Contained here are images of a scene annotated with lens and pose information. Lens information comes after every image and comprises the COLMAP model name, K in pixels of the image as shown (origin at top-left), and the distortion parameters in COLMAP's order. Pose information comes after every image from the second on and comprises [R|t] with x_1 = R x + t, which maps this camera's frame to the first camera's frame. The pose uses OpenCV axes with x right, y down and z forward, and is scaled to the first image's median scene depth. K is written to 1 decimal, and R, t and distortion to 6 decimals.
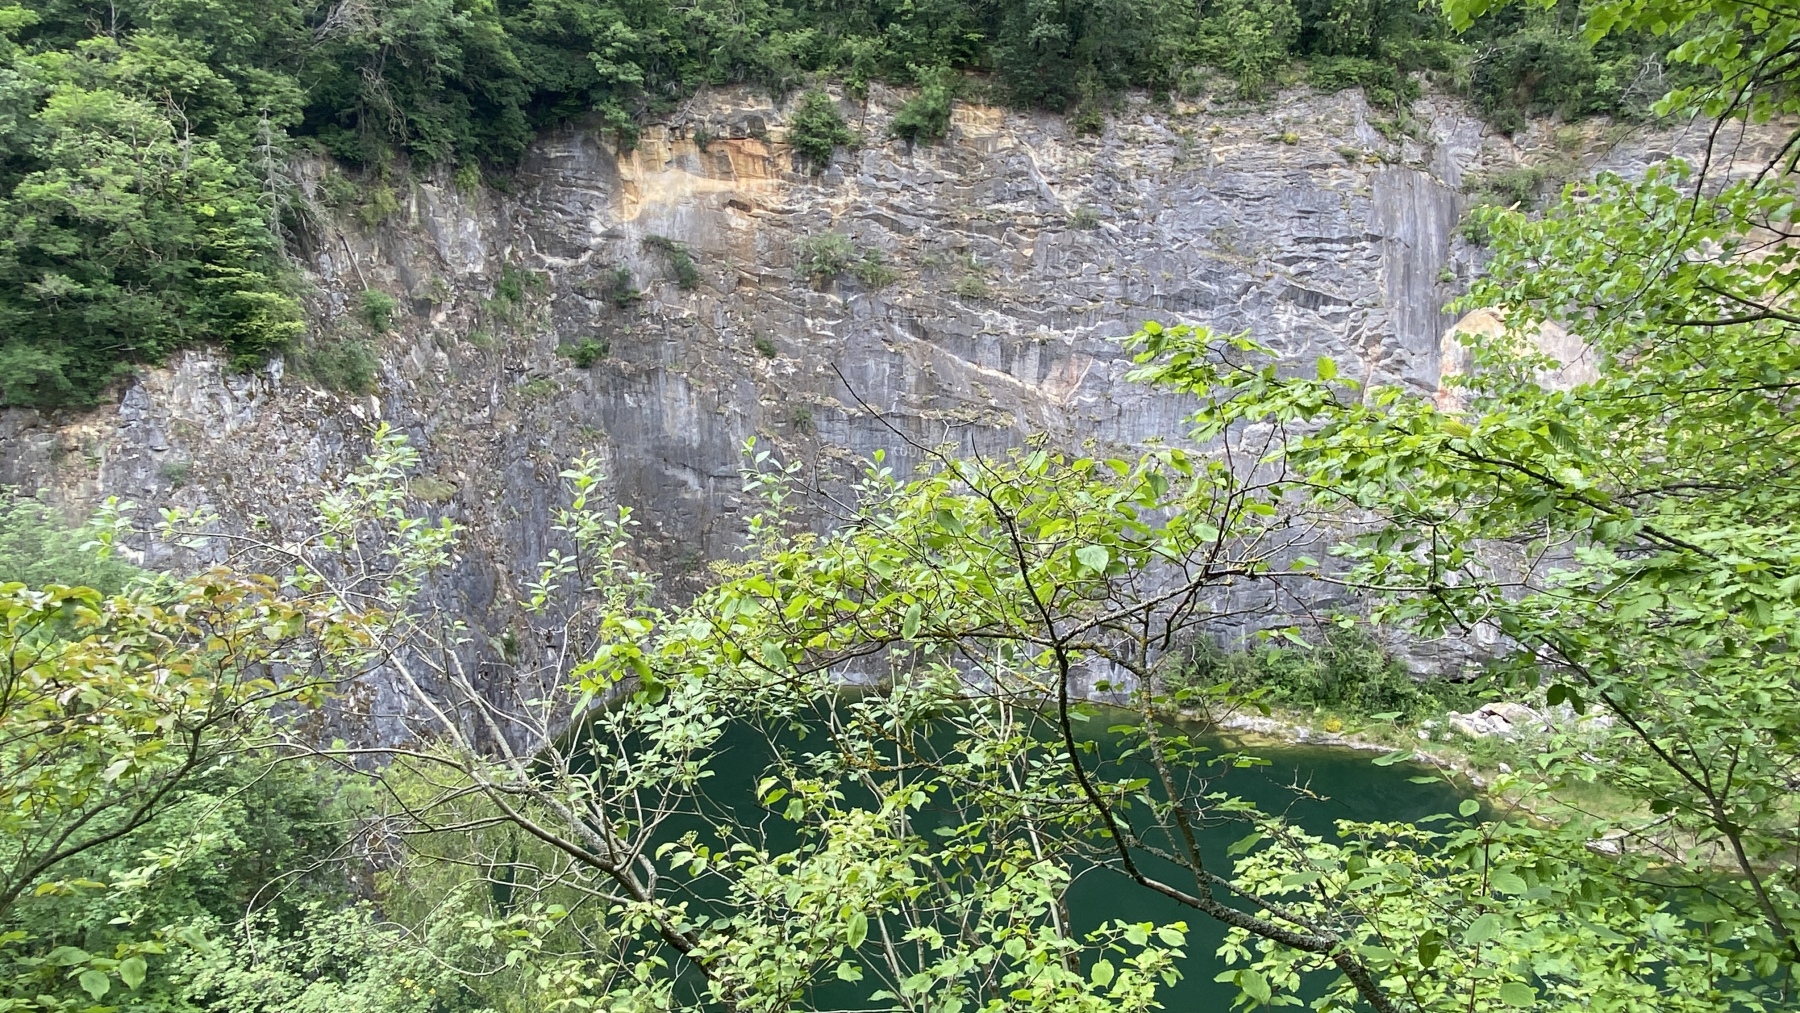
lens RADIAL K [[1074.9, 0, 900.0], [0, 1074.9, 506.5], [0, 0, 1]] dist [0.109021, -0.129562]
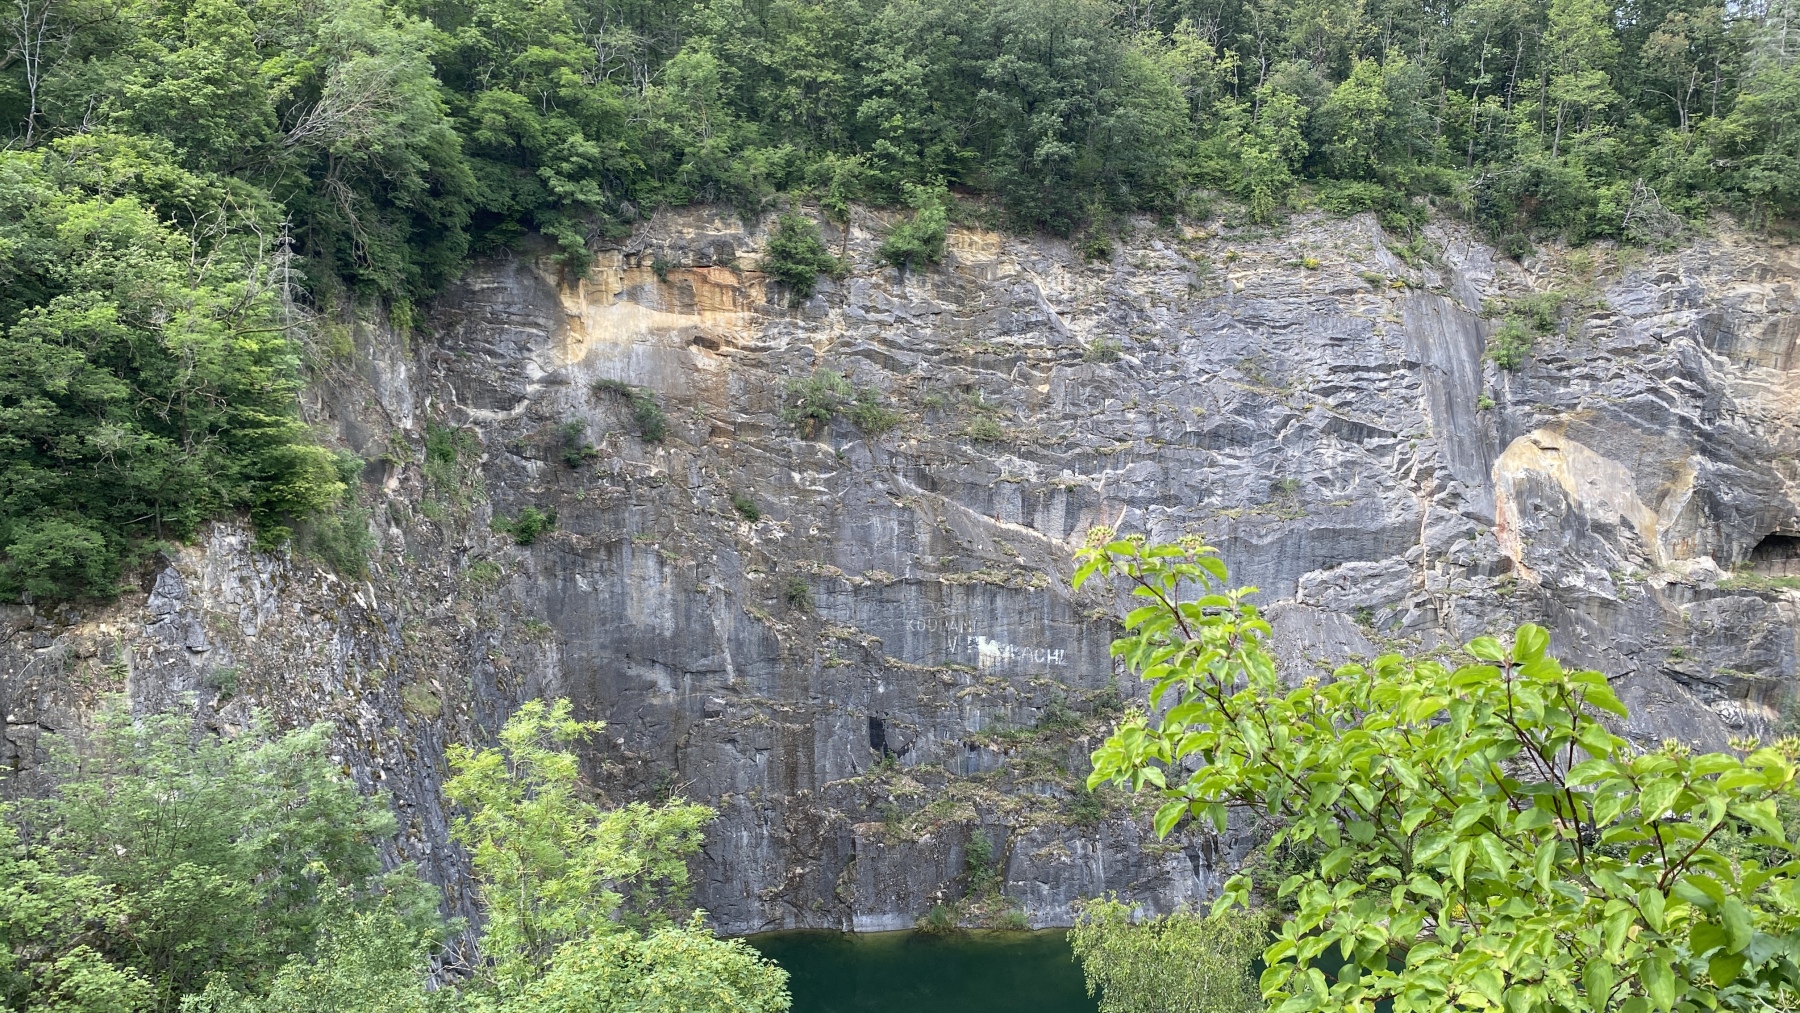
lens RADIAL K [[1369.2, 0, 905.5], [0, 1369.2, 494.6], [0, 0, 1]] dist [0.170526, -0.357814]
pose [[0.975022, -0.040704, 0.218348, -0.236202], [0.077909, 0.983279, -0.164599, 0.022239], [-0.207997, 0.177499, 0.961889, -0.024396]]
